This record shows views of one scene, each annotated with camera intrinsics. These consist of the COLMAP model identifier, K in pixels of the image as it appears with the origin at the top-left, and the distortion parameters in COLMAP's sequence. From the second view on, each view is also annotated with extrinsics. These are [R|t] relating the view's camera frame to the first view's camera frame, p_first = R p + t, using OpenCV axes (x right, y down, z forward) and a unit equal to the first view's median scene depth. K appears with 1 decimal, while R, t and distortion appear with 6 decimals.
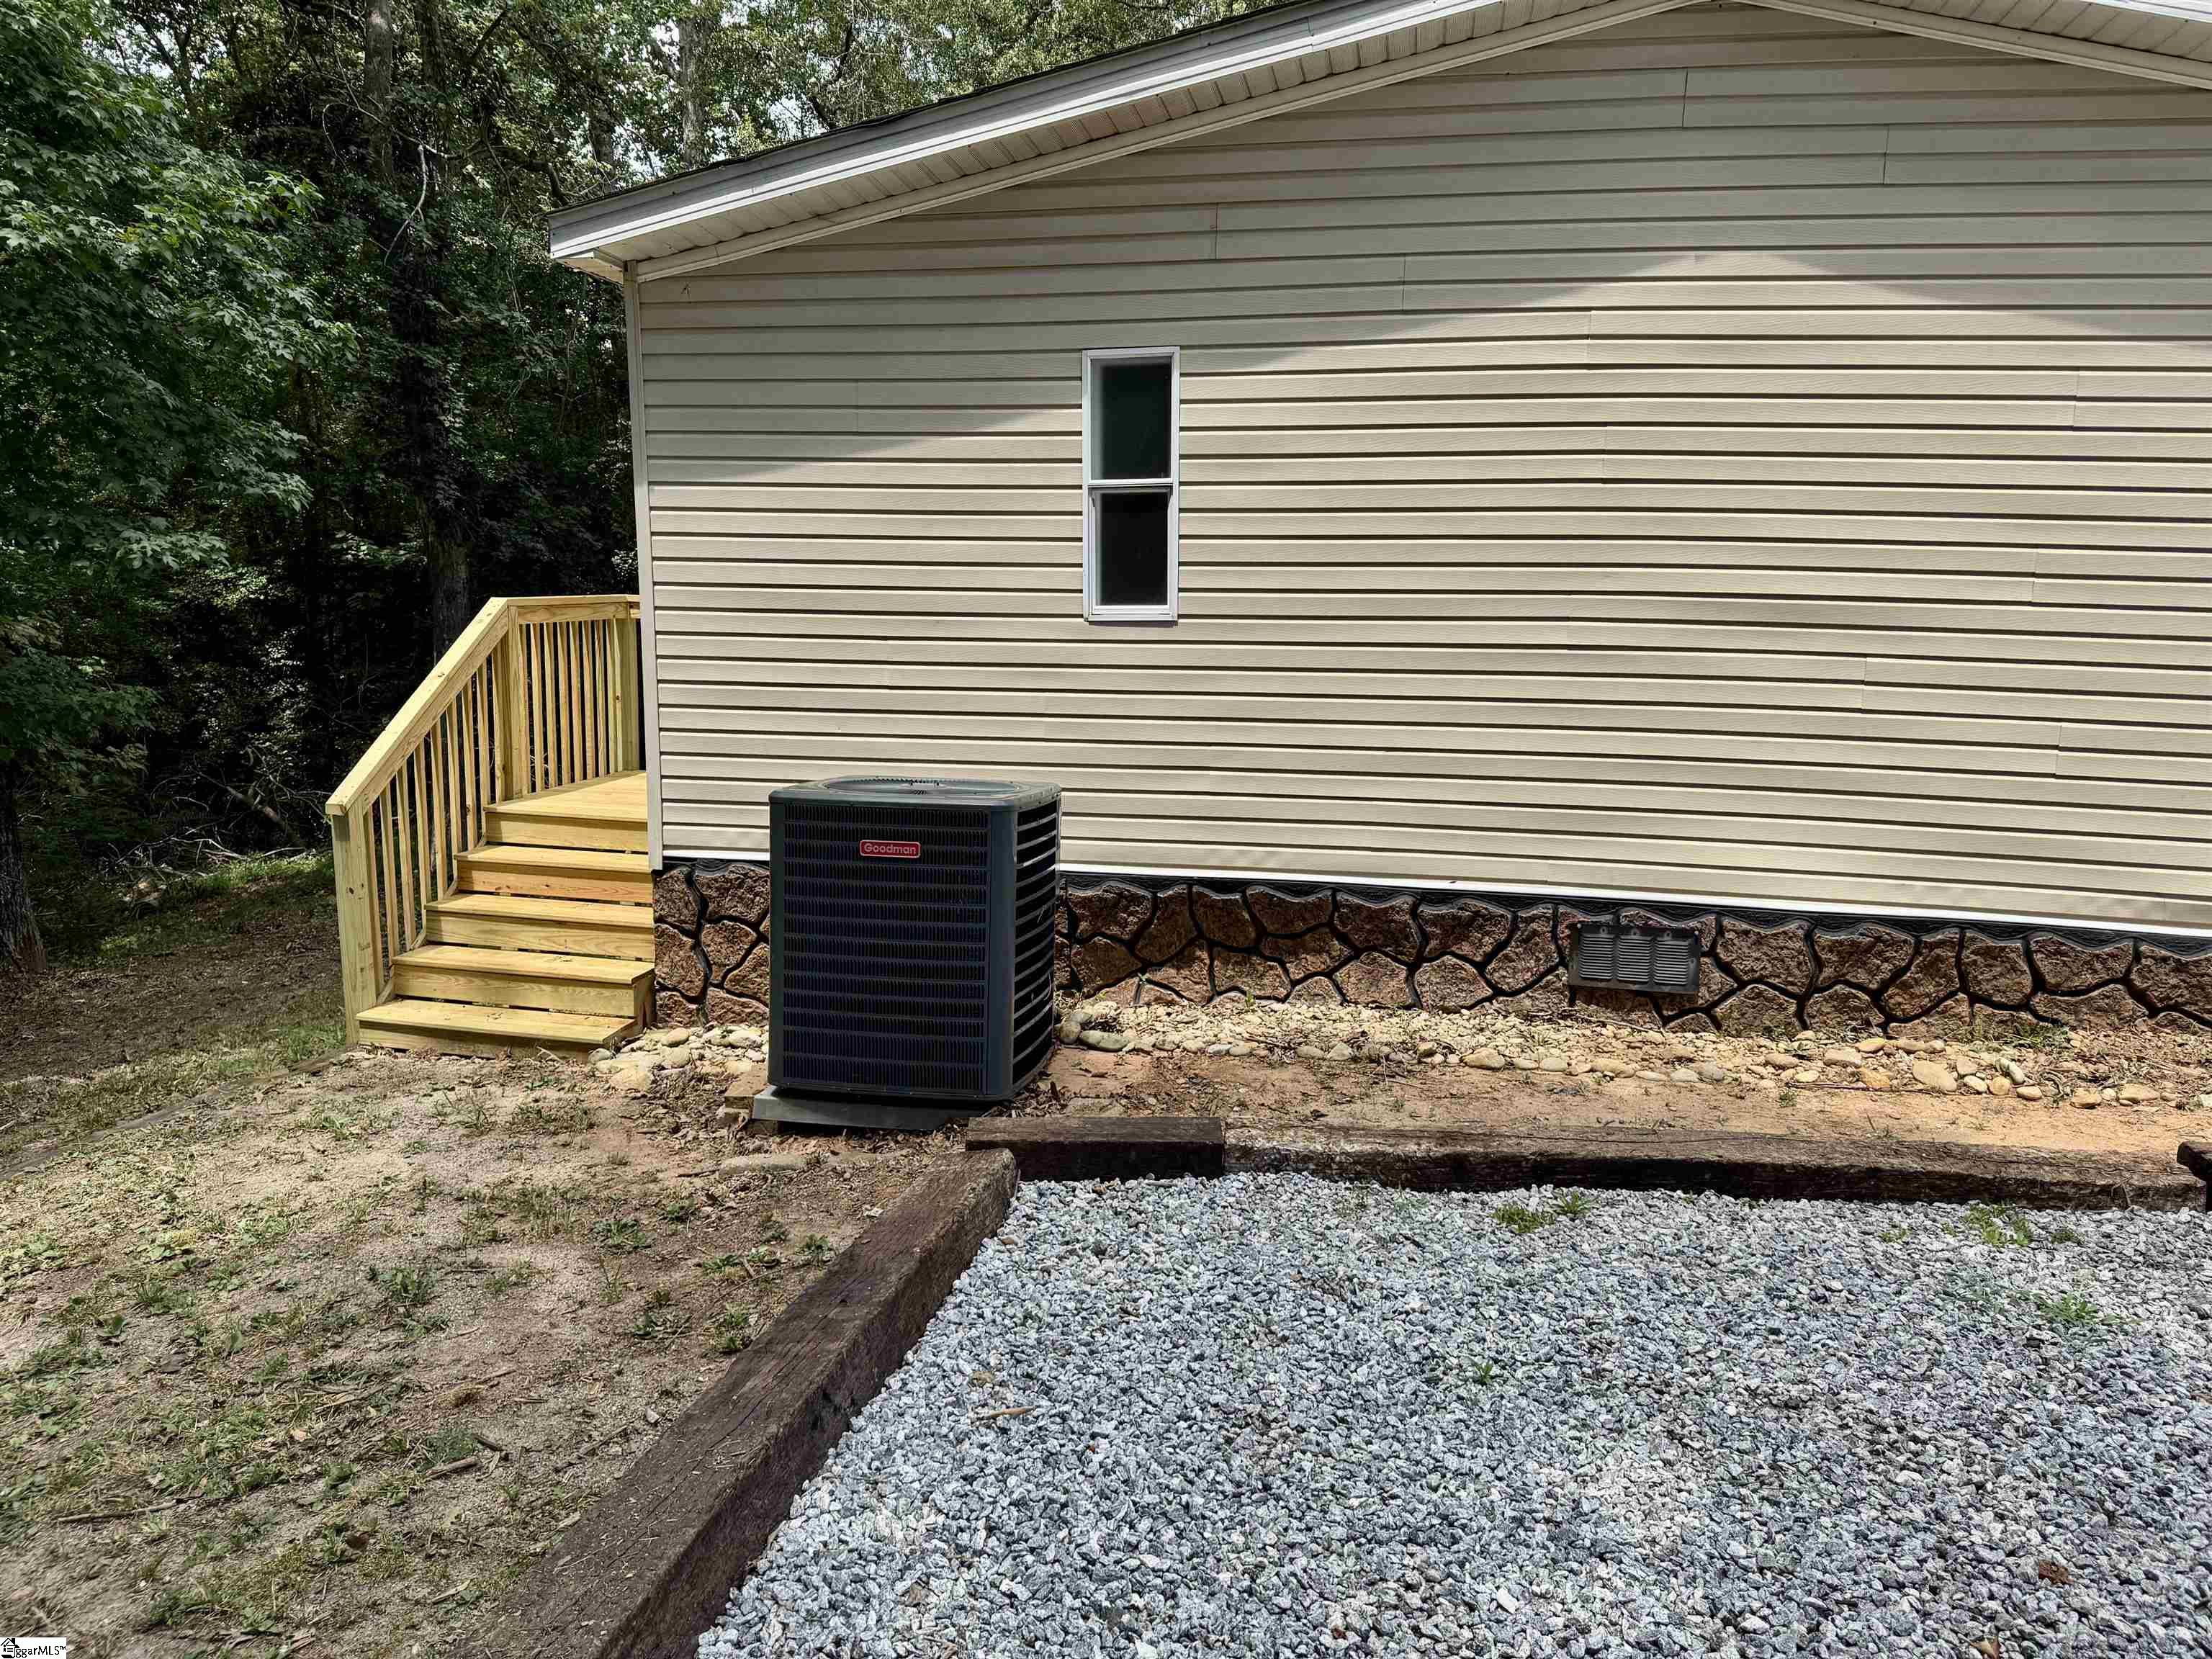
lens RADIAL K [[1535.5, 0, 1106.0], [0, 1535.5, 829.5], [0, 0, 1]] dist [0.213547, -0.338527]
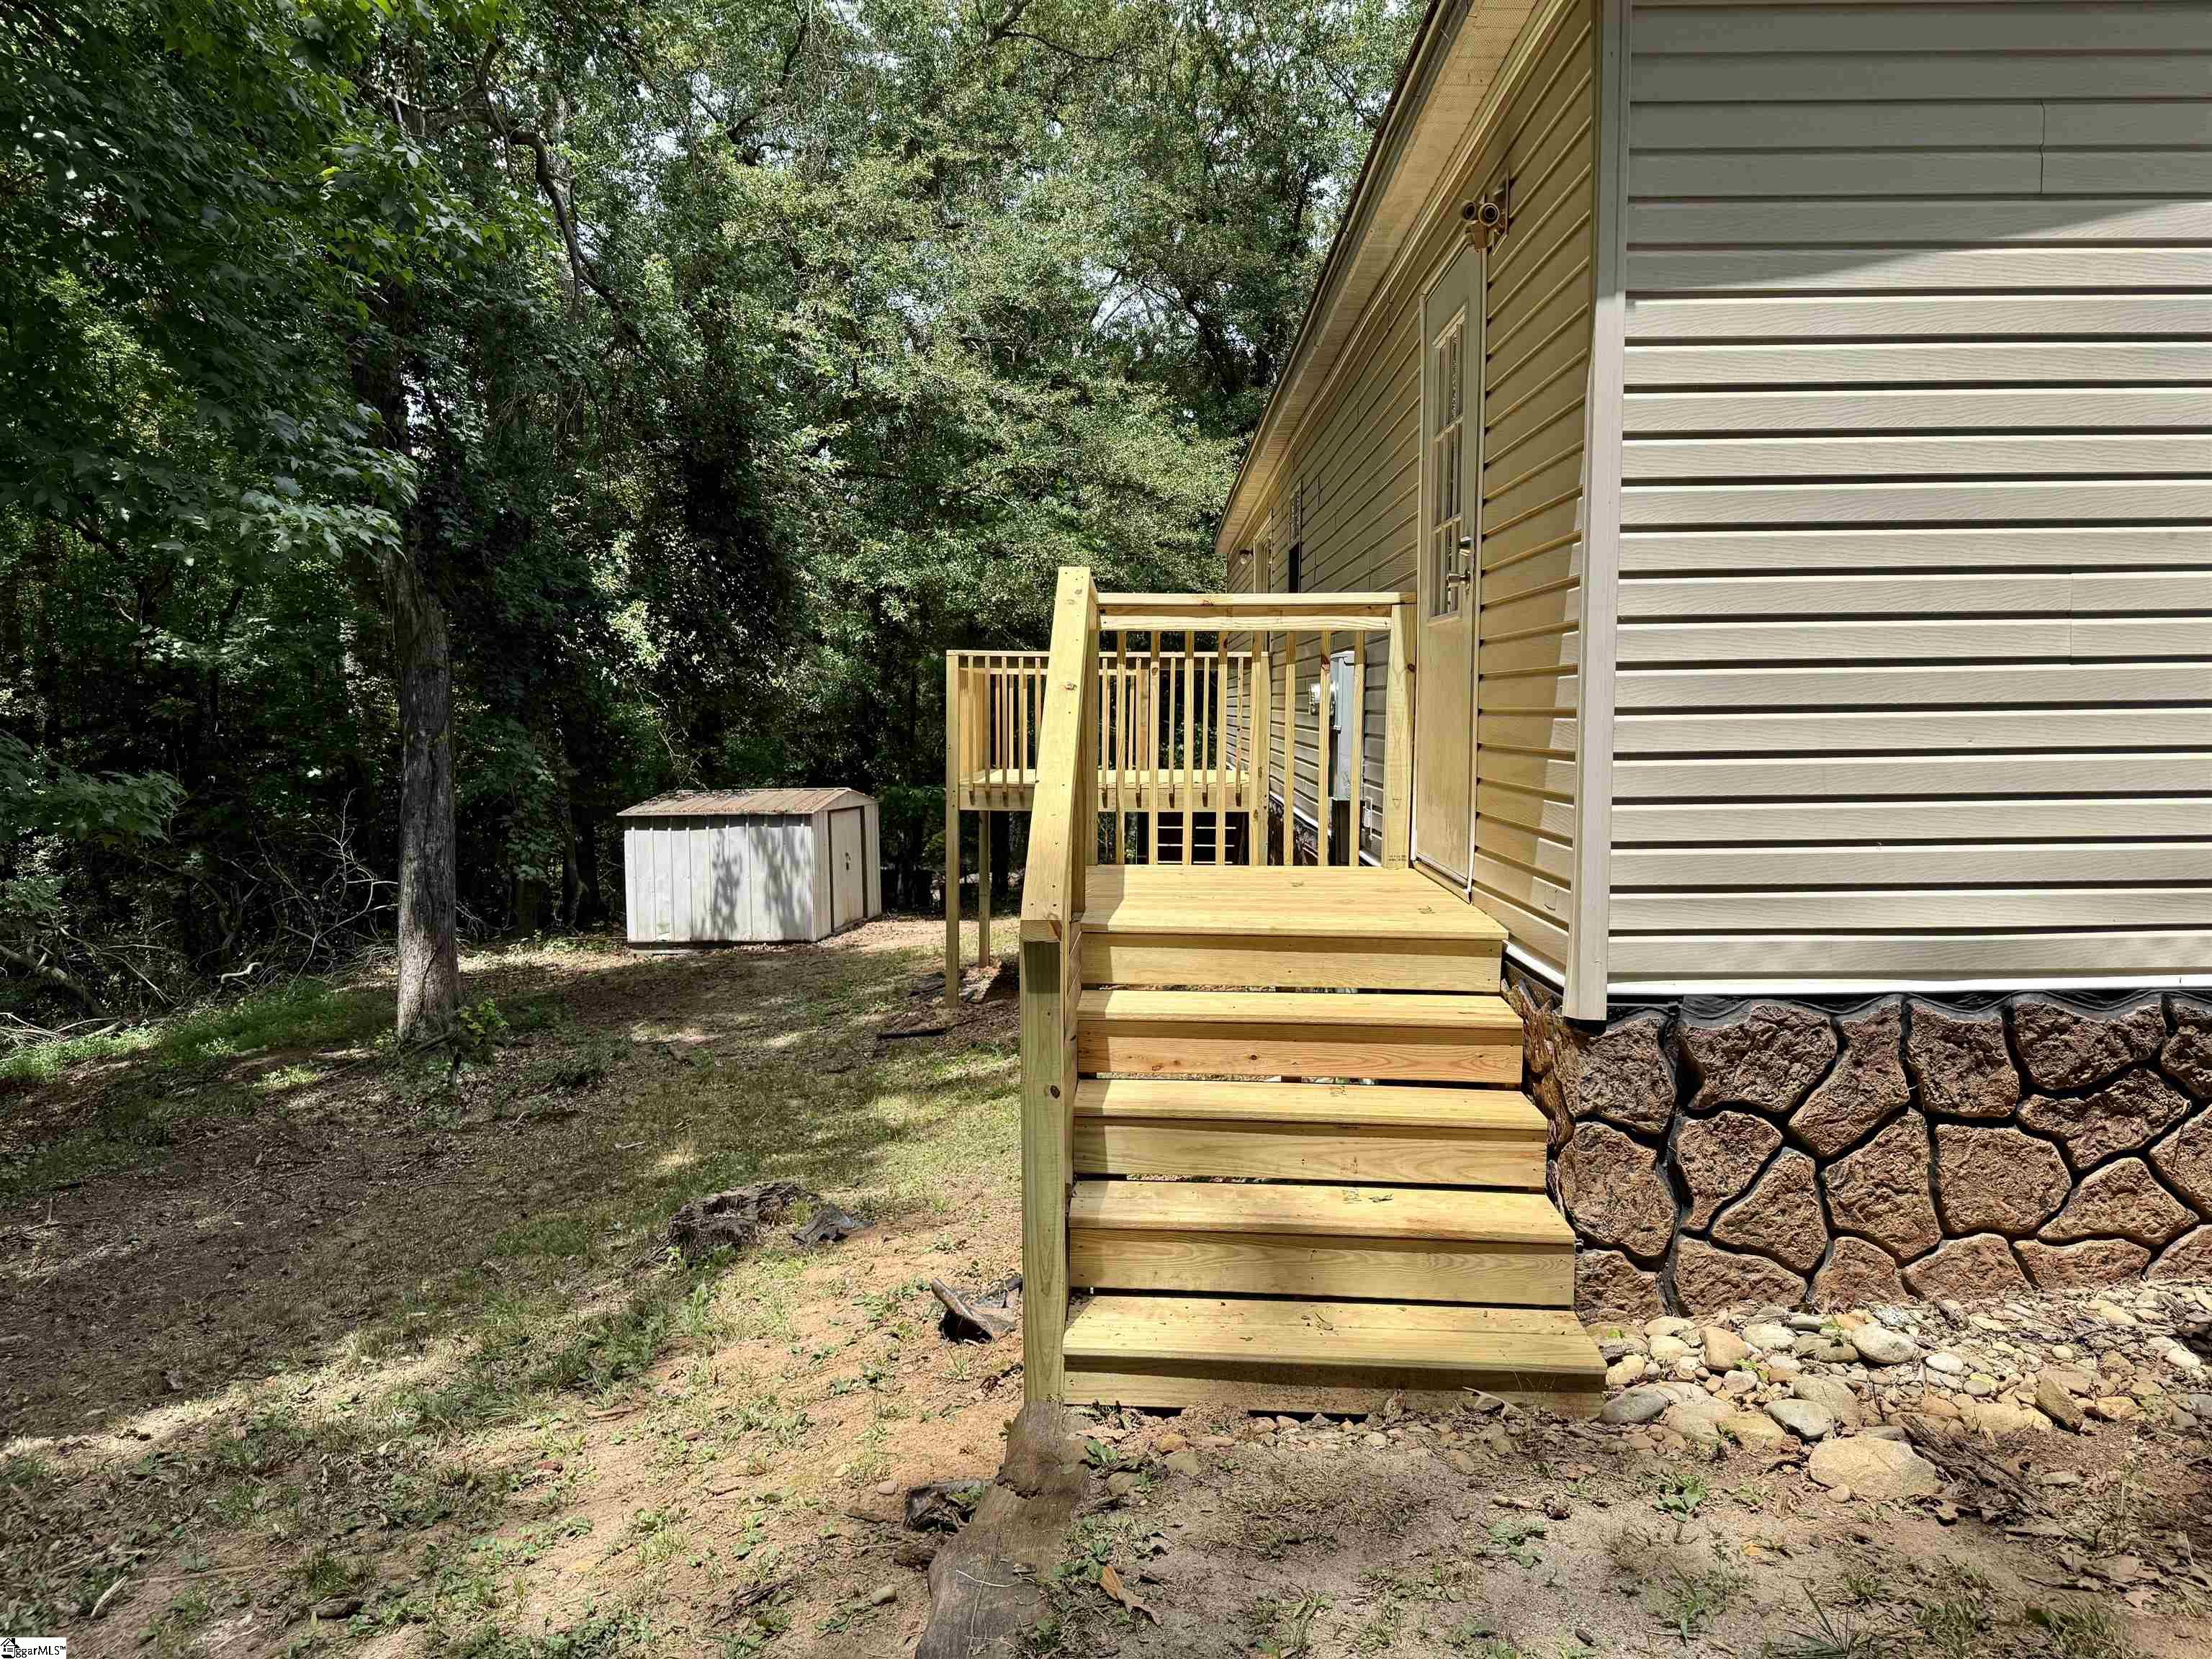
lens RADIAL K [[1552.1, 0, 1118.8], [0, 1552.1, 834.7], [0, 0, 1]] dist [0.045593, -0.052195]
pose [[0.982978, -0.028980, 0.181423, -0.537091], [0.042691, 0.996481, -0.072132, -0.005902], [-0.178694, 0.078649, 0.980756, 0.498188]]
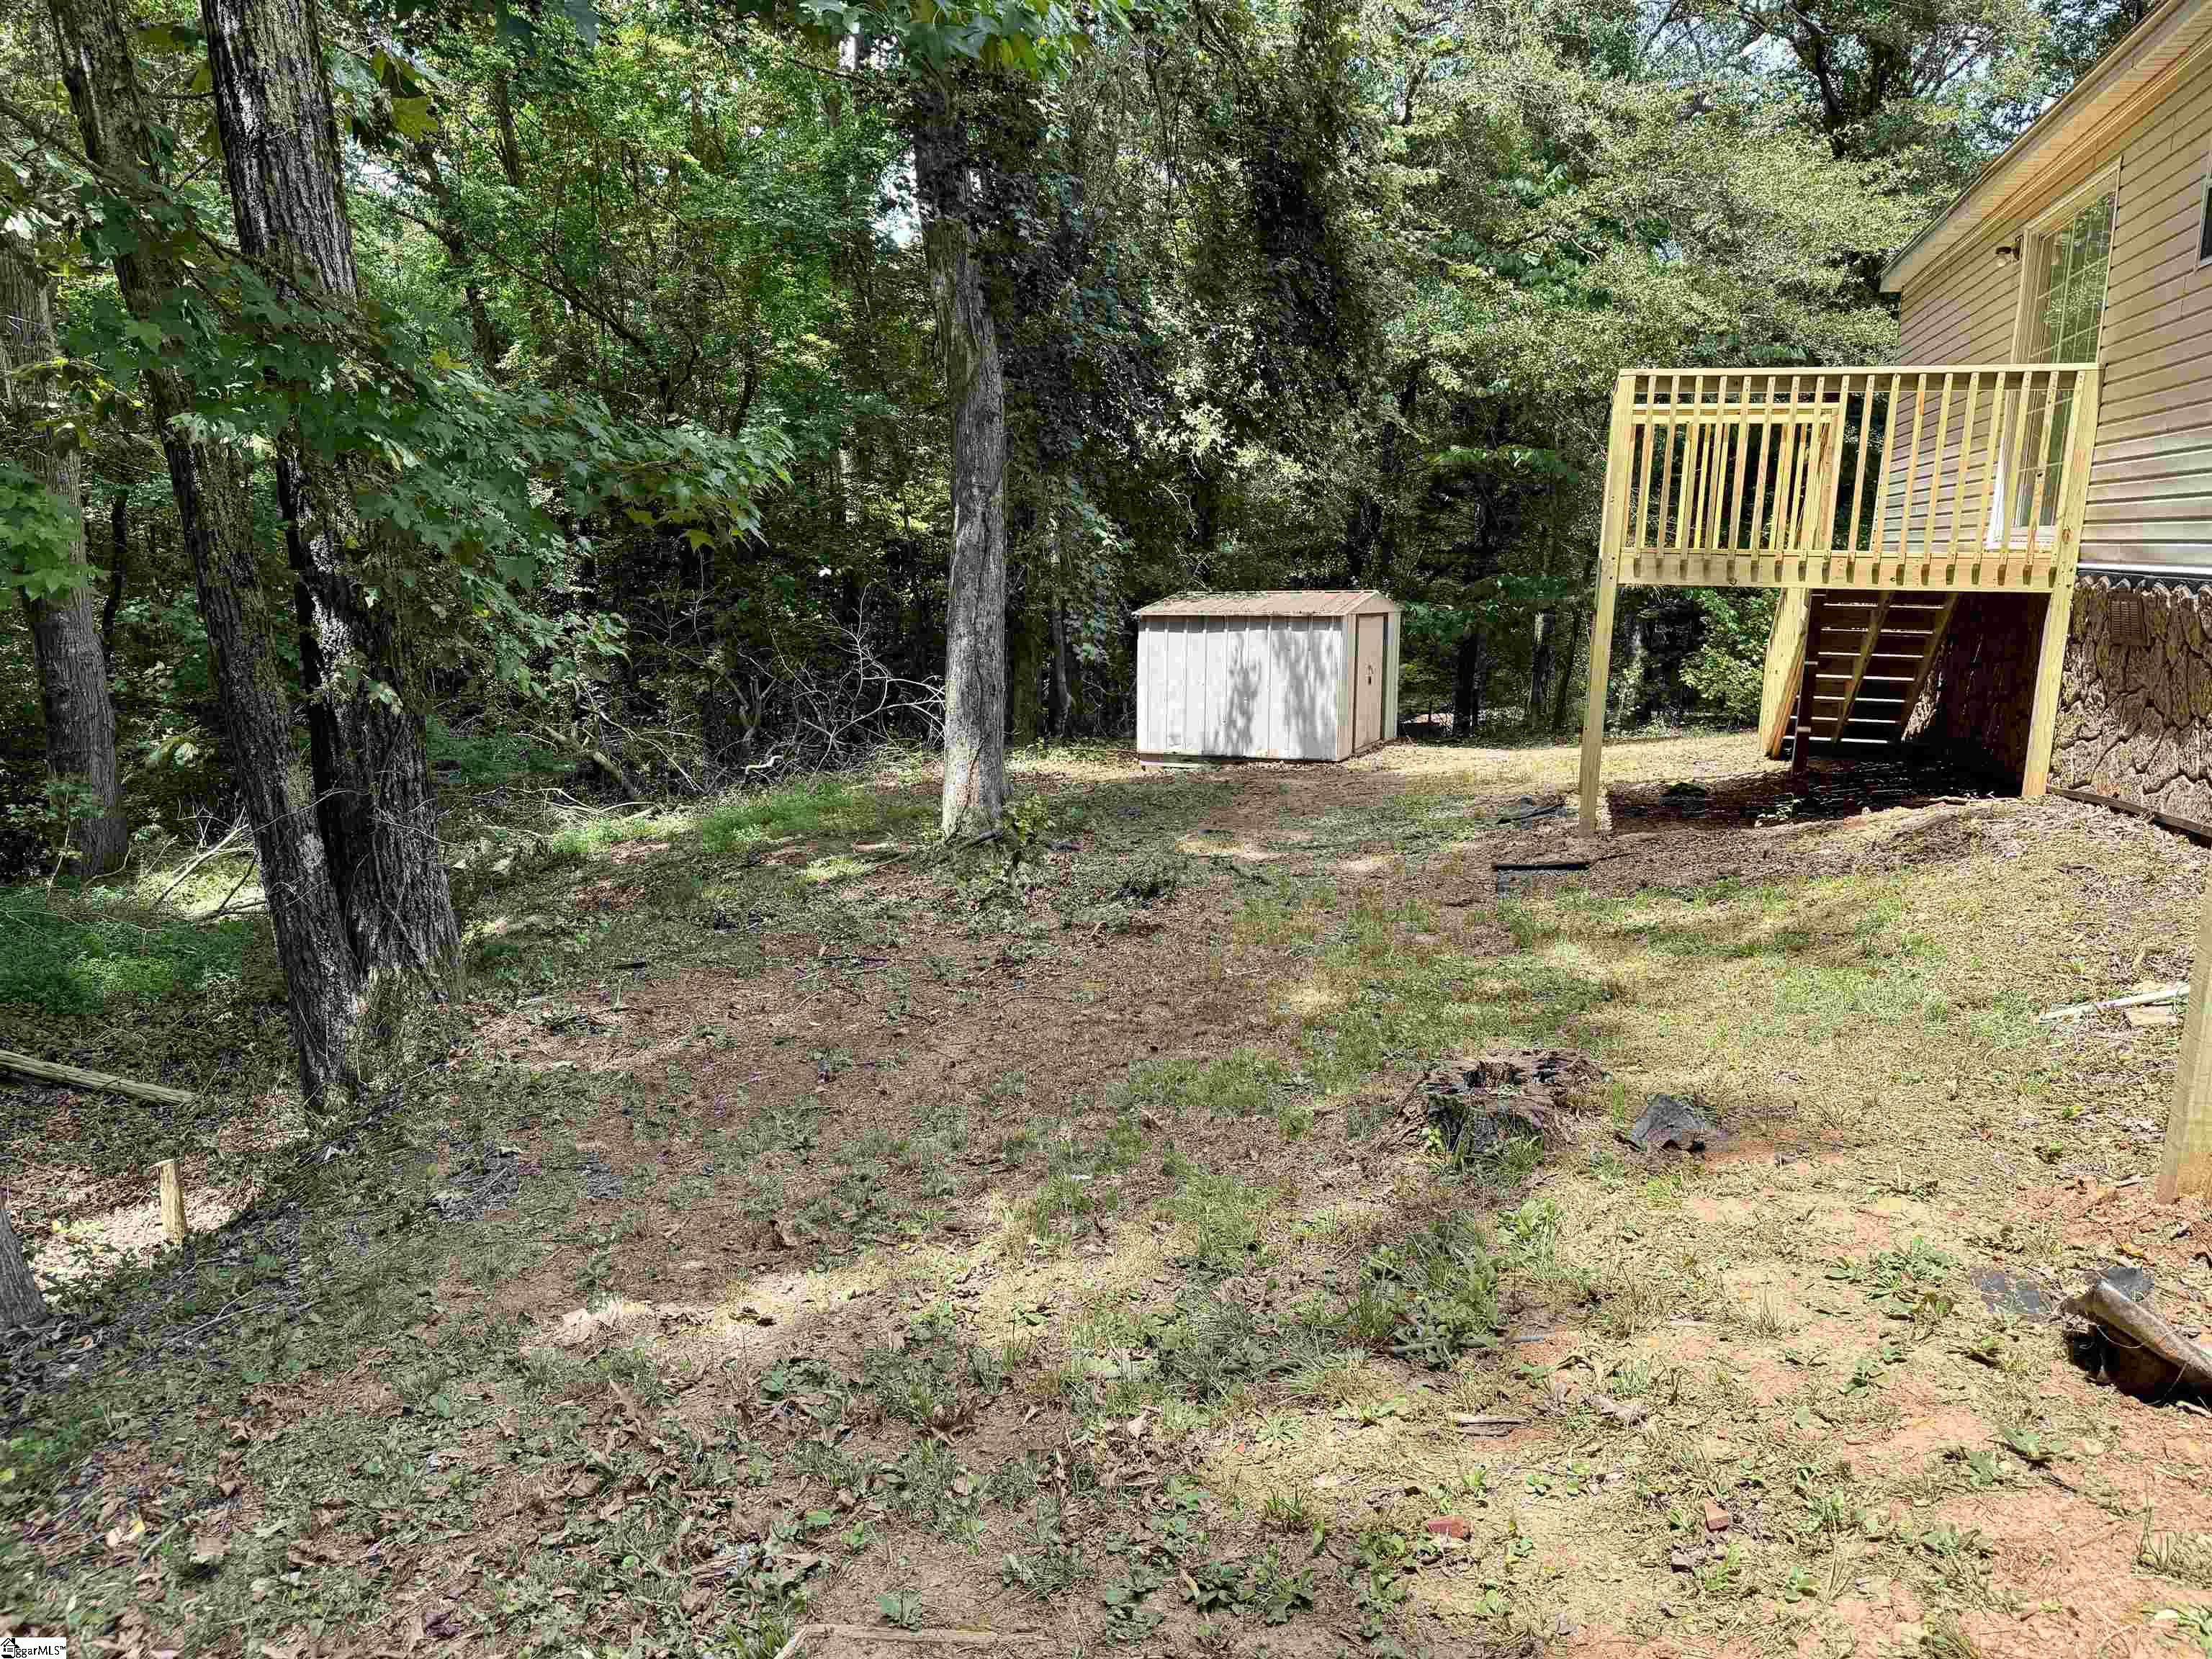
lens RADIAL K [[1535.5, 0, 1106.0], [0, 1535.5, 829.5], [0, 0, 1]] dist [0.213547, -0.338527]
pose [[0.995829, 0.012855, -0.090327, -0.708881], [-0.011196, 0.999760, 0.018845, 0.025780], [0.090547, -0.017755, 0.995734, 0.820490]]
